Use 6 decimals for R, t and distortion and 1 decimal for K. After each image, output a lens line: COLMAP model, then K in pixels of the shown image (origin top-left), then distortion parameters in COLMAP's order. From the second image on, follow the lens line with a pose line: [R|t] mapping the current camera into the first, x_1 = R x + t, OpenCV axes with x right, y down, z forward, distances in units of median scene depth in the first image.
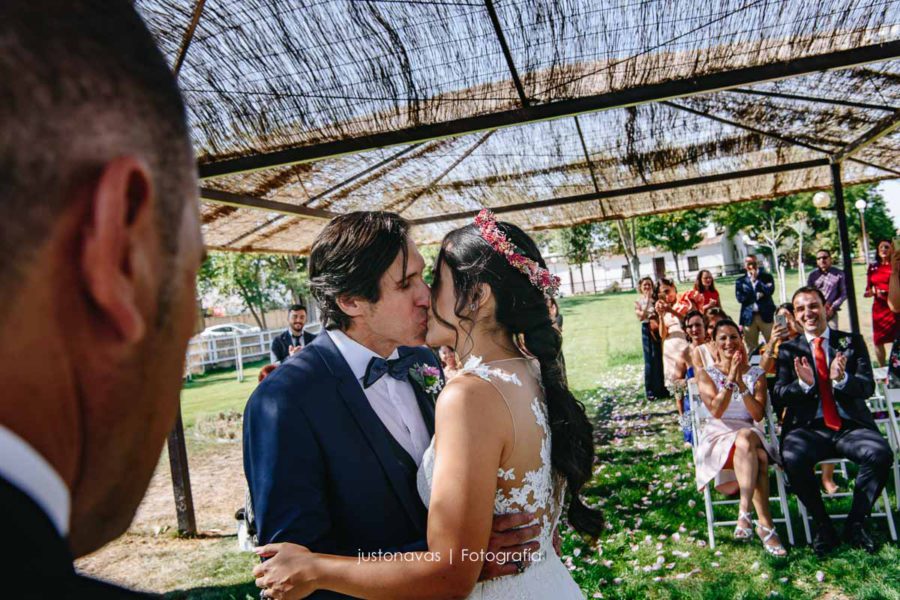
lens RADIAL K [[841.6, 0, 450.3], [0, 841.6, 276.1], [0, 0, 1]] dist [-0.006429, -0.001997]
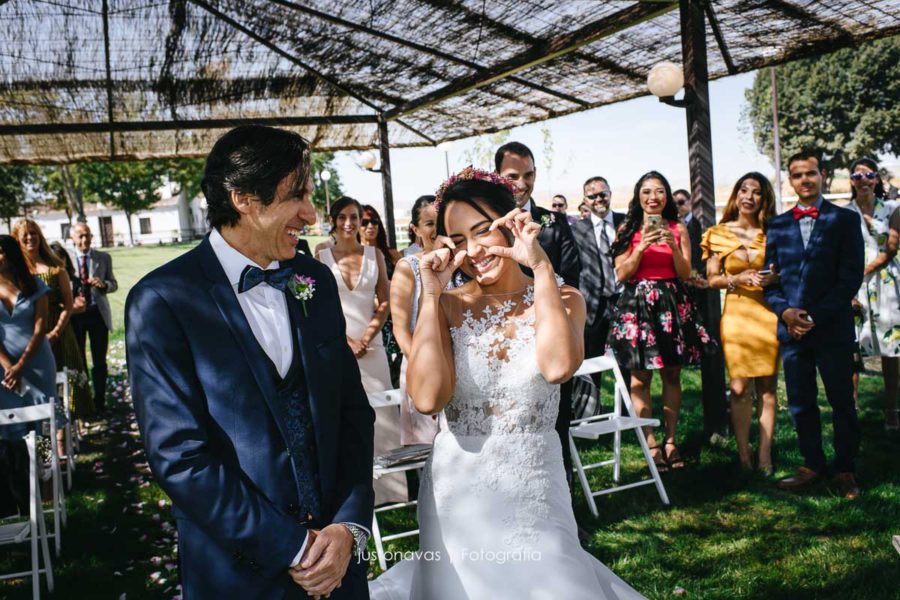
lens RADIAL K [[909.9, 0, 450.0], [0, 909.9, 300.0], [0, 0, 1]] dist [-0.002258, 0.003356]
pose [[0.815911, 0.011059, 0.578072, -0.057919], [-0.048200, 0.997638, 0.048946, 0.008703], [-0.576165, -0.067799, 0.814516, 0.124922]]
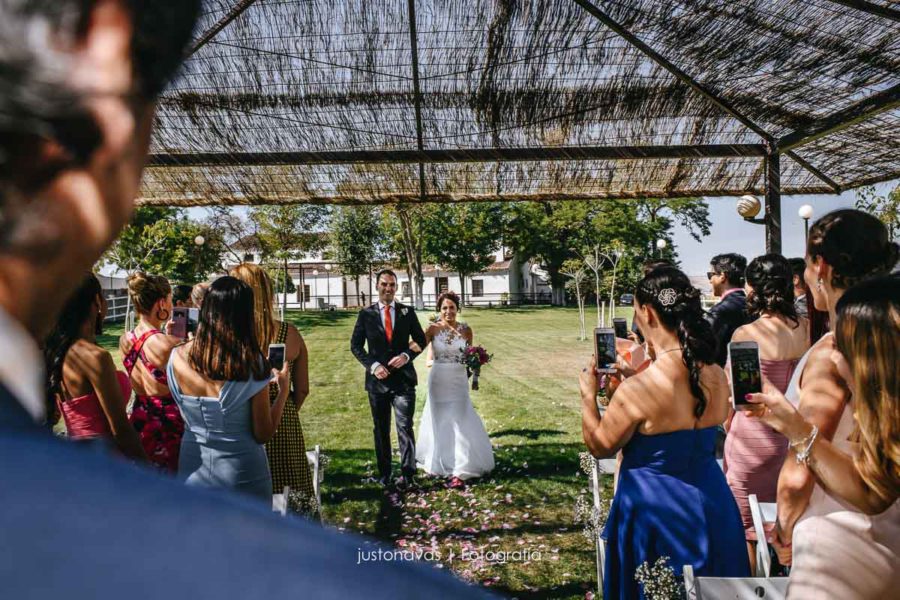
lens RADIAL K [[909.9, 0, 450.0], [0, 909.9, 300.0], [0, 0, 1]] dist [-0.002258, 0.003356]
pose [[0.960846, 0.103036, 0.257214, 0.034963], [-0.106742, 0.994287, 0.000447, 0.008368], [-0.255698, -0.027885, 0.966354, 0.354135]]
